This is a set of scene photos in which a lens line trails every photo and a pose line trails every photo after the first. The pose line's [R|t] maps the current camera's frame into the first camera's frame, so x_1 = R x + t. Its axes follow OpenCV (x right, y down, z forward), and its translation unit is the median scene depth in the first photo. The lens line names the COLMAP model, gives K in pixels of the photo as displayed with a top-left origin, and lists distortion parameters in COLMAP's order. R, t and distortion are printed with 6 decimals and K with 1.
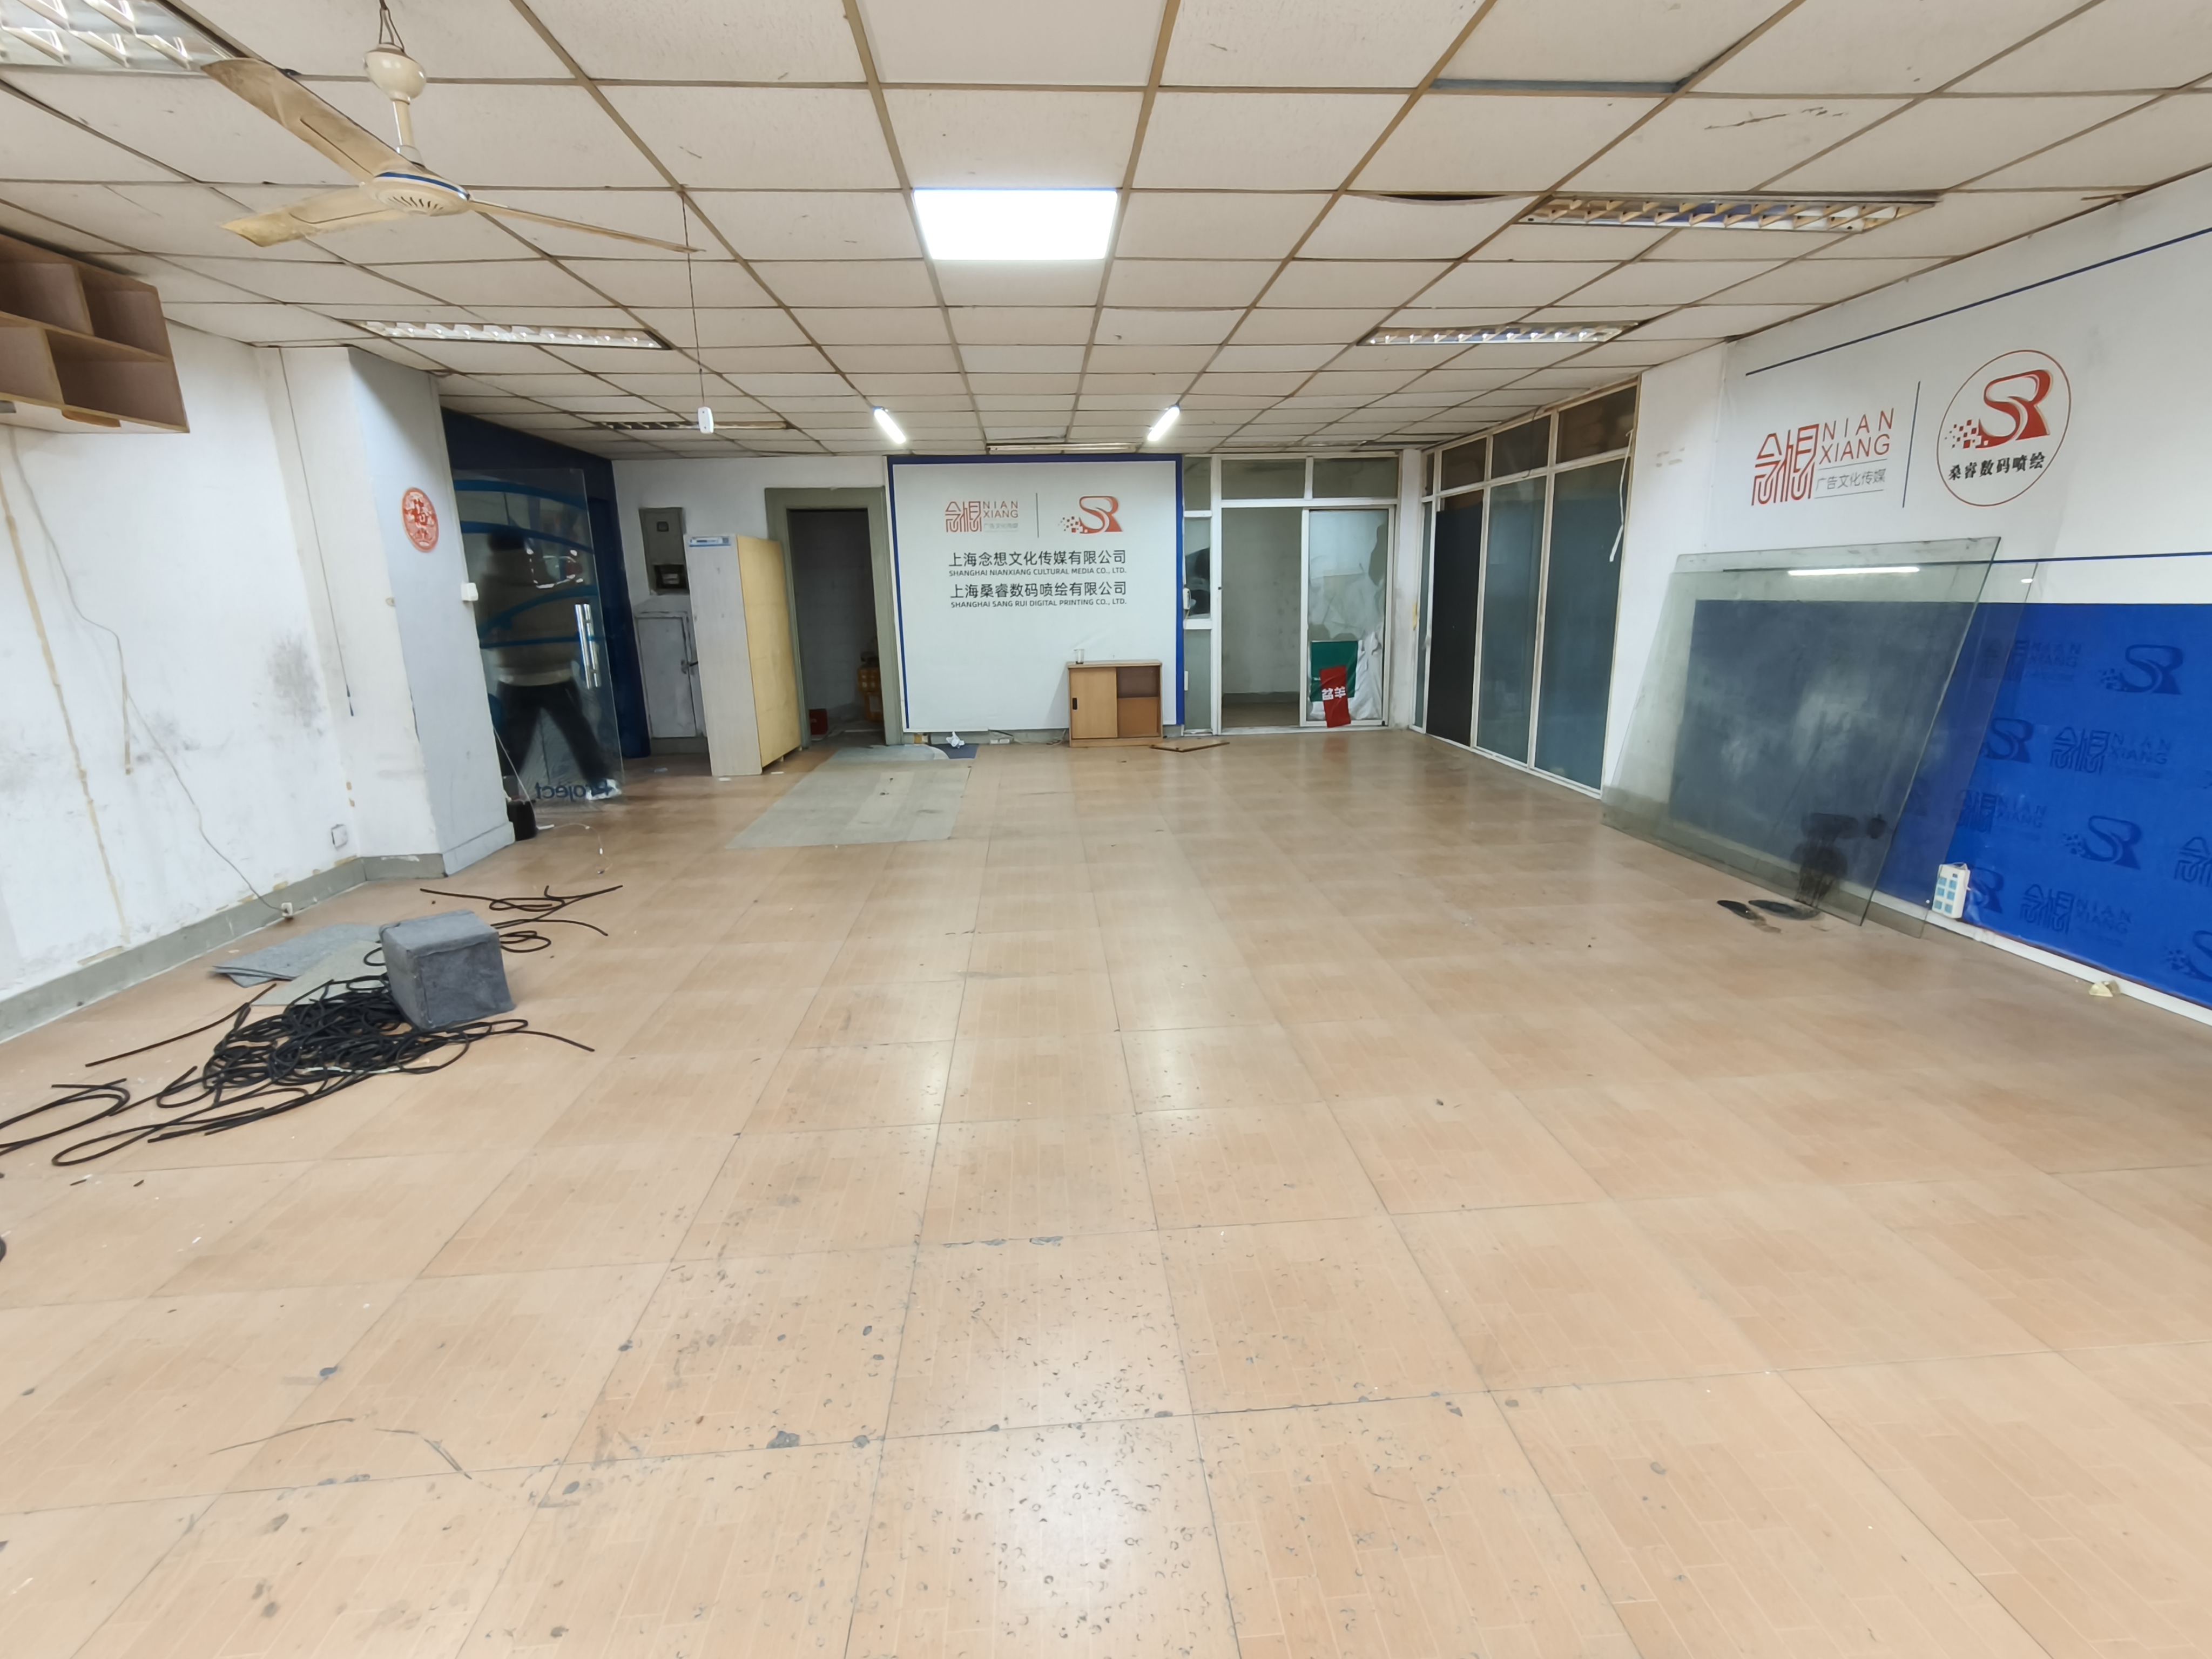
lens RADIAL K [[1016.0, 0, 1106.0], [0, 1016.0, 829.5], [0, 0, 1]] dist [0.011739, 0.000003]
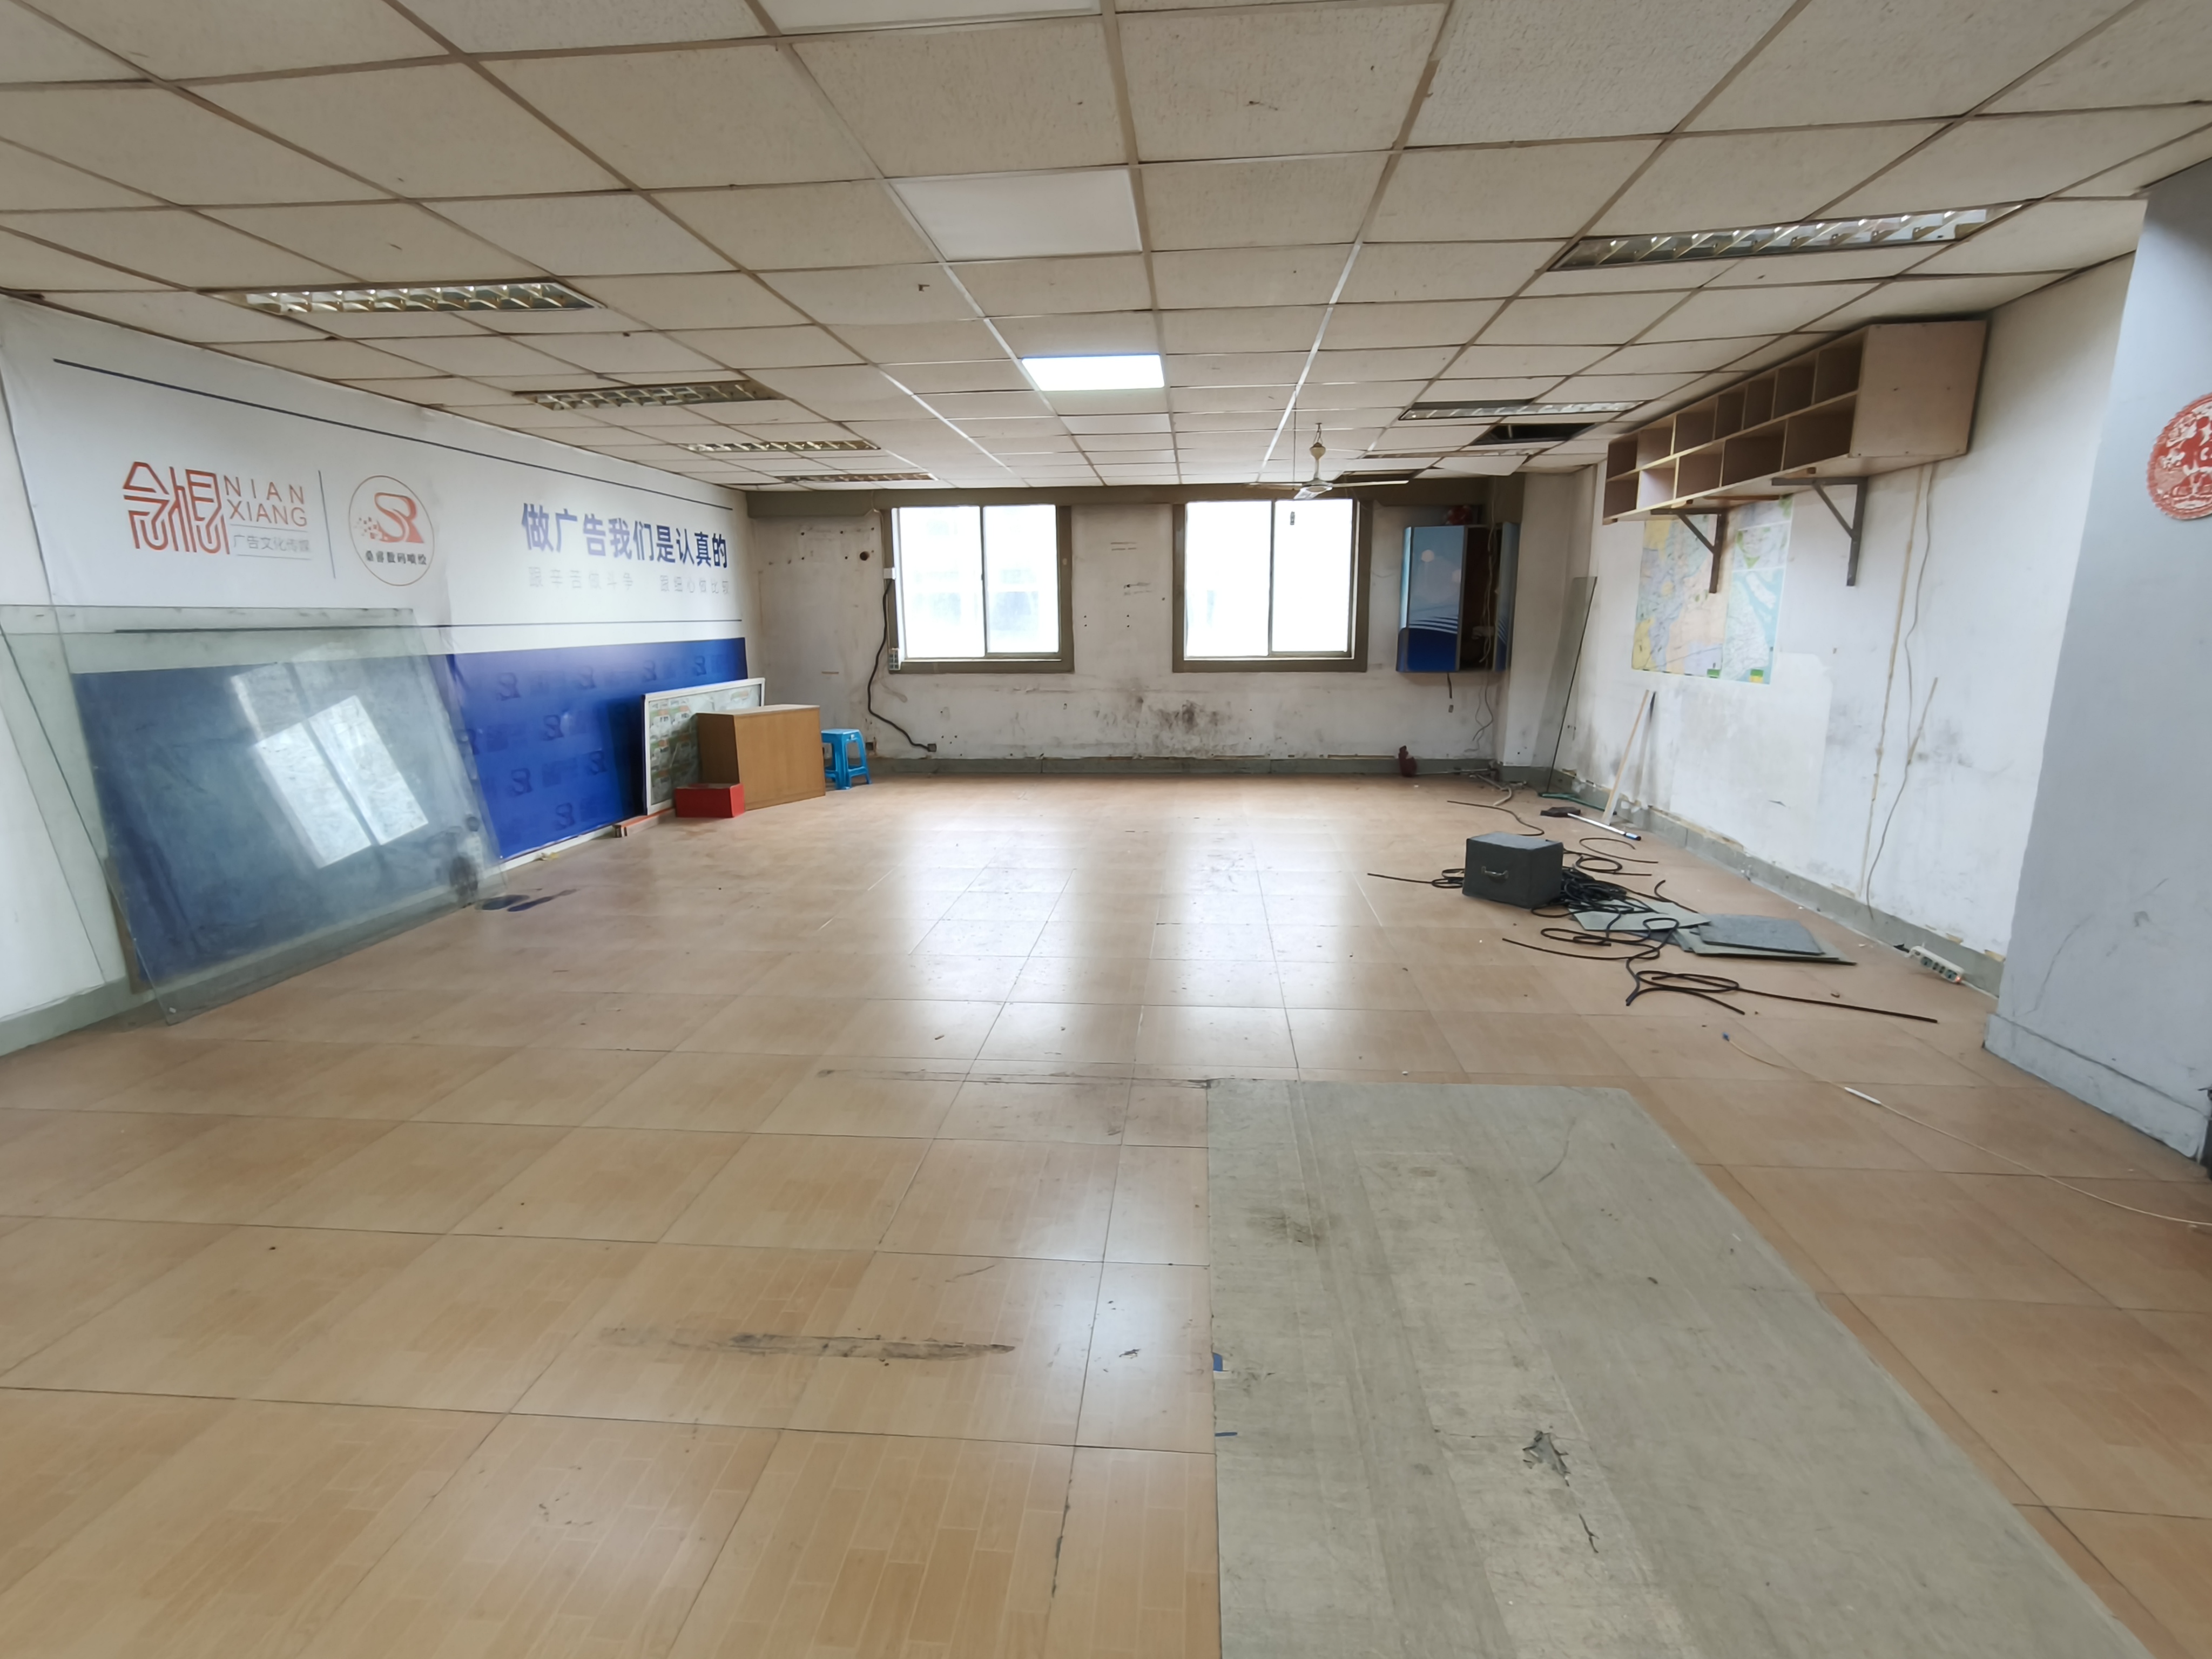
lens RADIAL K [[1016.0, 0, 1106.0], [0, 1016.0, 829.5], [0, 0, 1]] dist [0.011739, 0.000003]
pose [[-0.984288, -0.004906, 0.176502, -0.278649], [0.070506, 0.905543, 0.418354, -0.479082], [-0.161882, 0.424225, -0.890970, 2.006408]]
